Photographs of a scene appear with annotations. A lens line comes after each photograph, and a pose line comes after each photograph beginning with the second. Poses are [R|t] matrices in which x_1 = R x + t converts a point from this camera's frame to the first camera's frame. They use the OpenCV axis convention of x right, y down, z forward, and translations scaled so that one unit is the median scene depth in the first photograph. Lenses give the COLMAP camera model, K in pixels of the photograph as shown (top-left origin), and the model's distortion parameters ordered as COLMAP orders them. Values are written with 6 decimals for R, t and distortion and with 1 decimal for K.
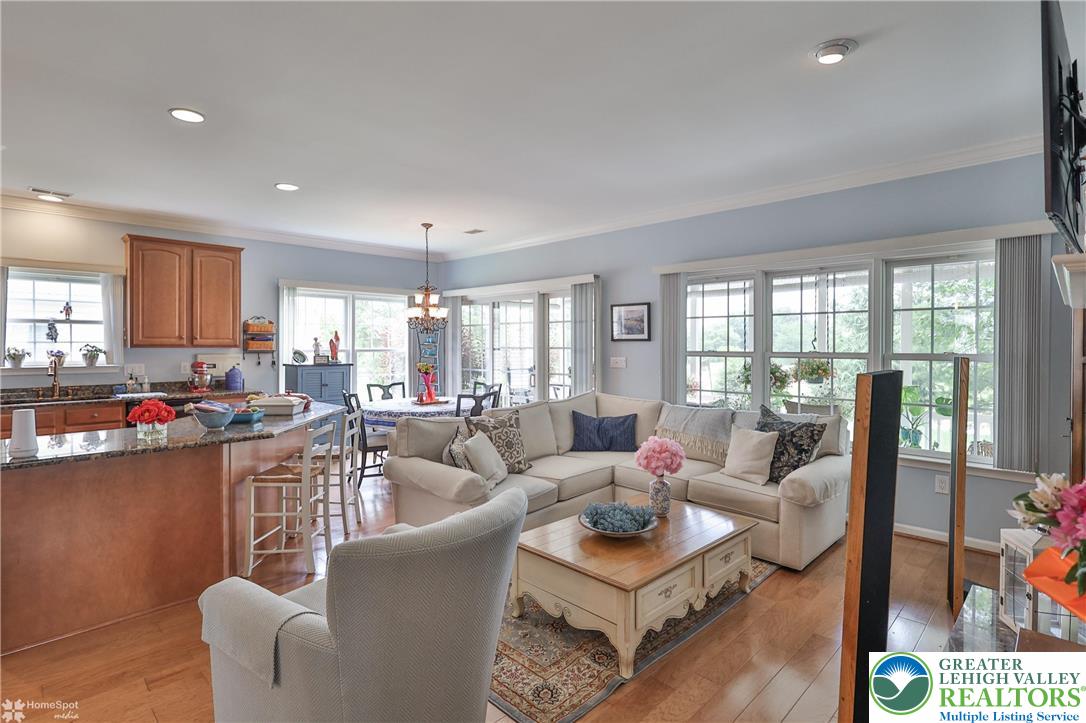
lens RADIAL K [[547.7, 0, 548.8], [0, 547.7, 358.8], [0, 0, 1]] dist [0.003425, -0.000131]
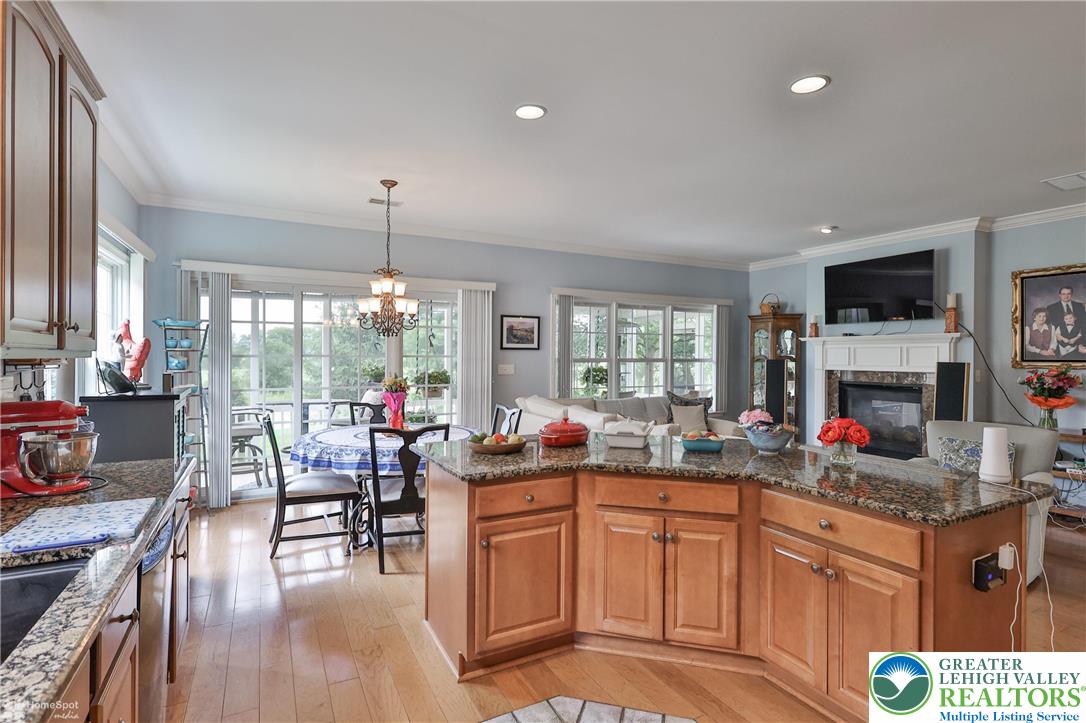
lens RADIAL K [[547.7, 0, 548.8], [0, 547.7, 358.8], [0, 0, 1]] dist [0.003425, -0.000131]
pose [[0.321041, -0.004758, 0.947054, -0.899989], [0.018601, 0.999826, -0.001282, -0.012404], [-0.946883, 0.018028, 0.321073, 0.621853]]
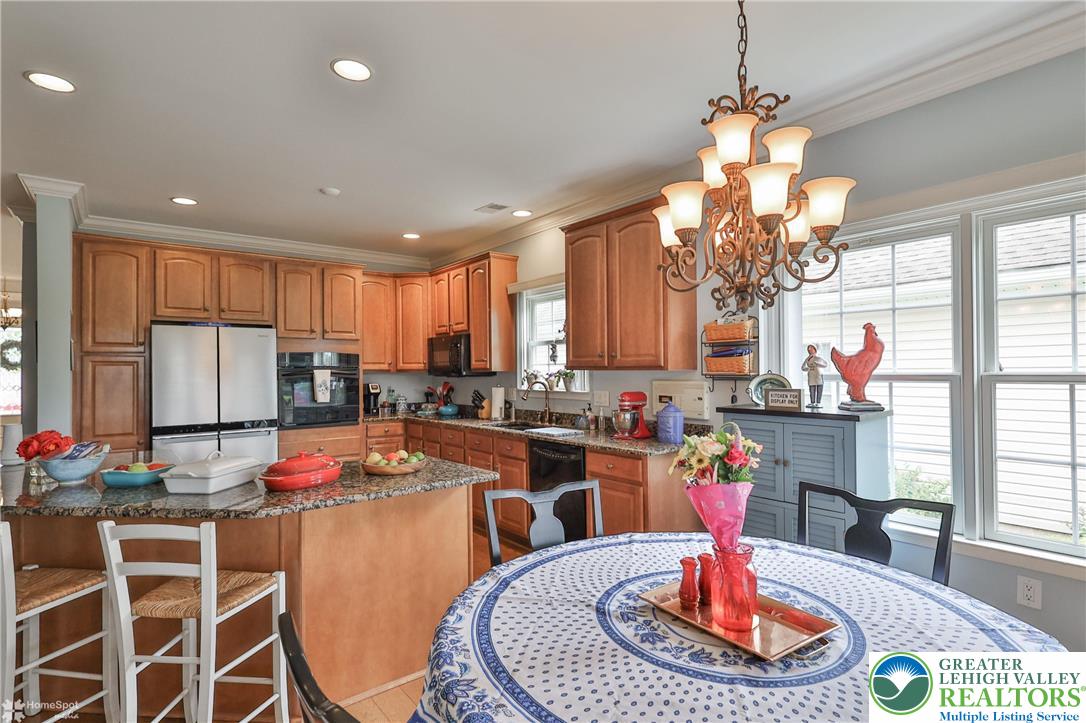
lens RADIAL K [[547.7, 0, 548.8], [0, 547.7, 358.8], [0, 0, 1]] dist [0.003425, -0.000131]
pose [[-0.152520, -0.018789, -0.988122, 0.017526], [-0.018489, 0.999699, -0.016155, -0.021730], [0.988127, 0.015806, -0.152821, 1.031295]]
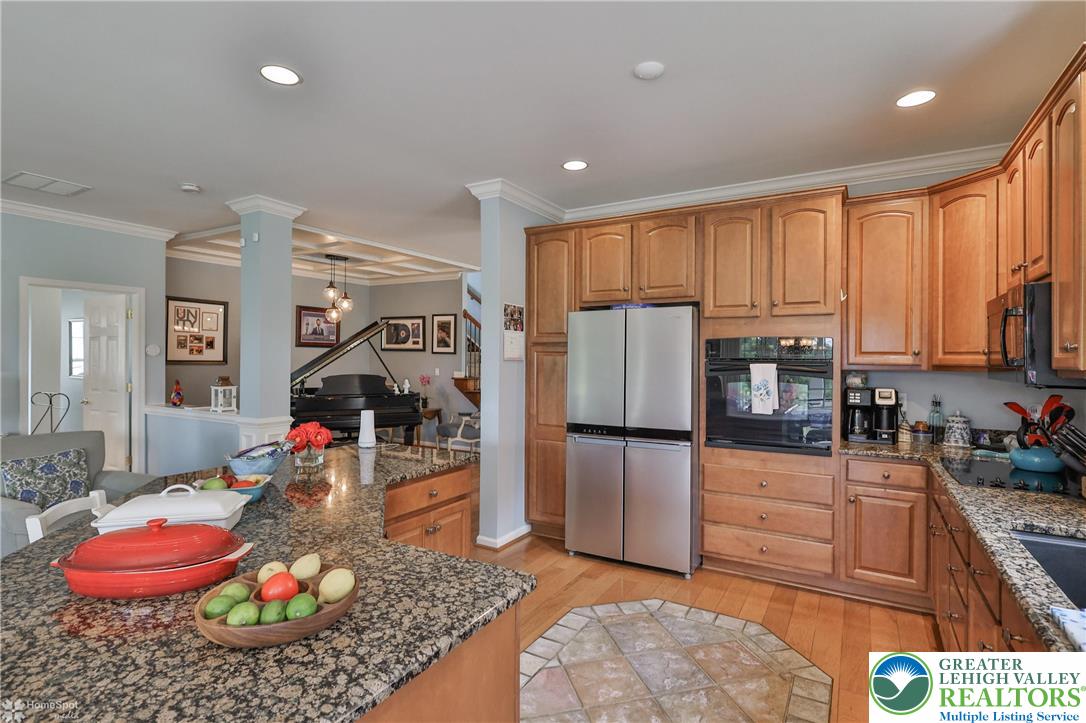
lens RADIAL K [[547.7, 0, 548.8], [0, 547.7, 358.8], [0, 0, 1]] dist [0.003425, -0.000131]
pose [[-0.975127, -0.004149, -0.221610, -0.463247], [-0.010828, 0.999523, 0.028931, -0.031208], [0.221384, 0.030611, -0.974706, 1.047393]]
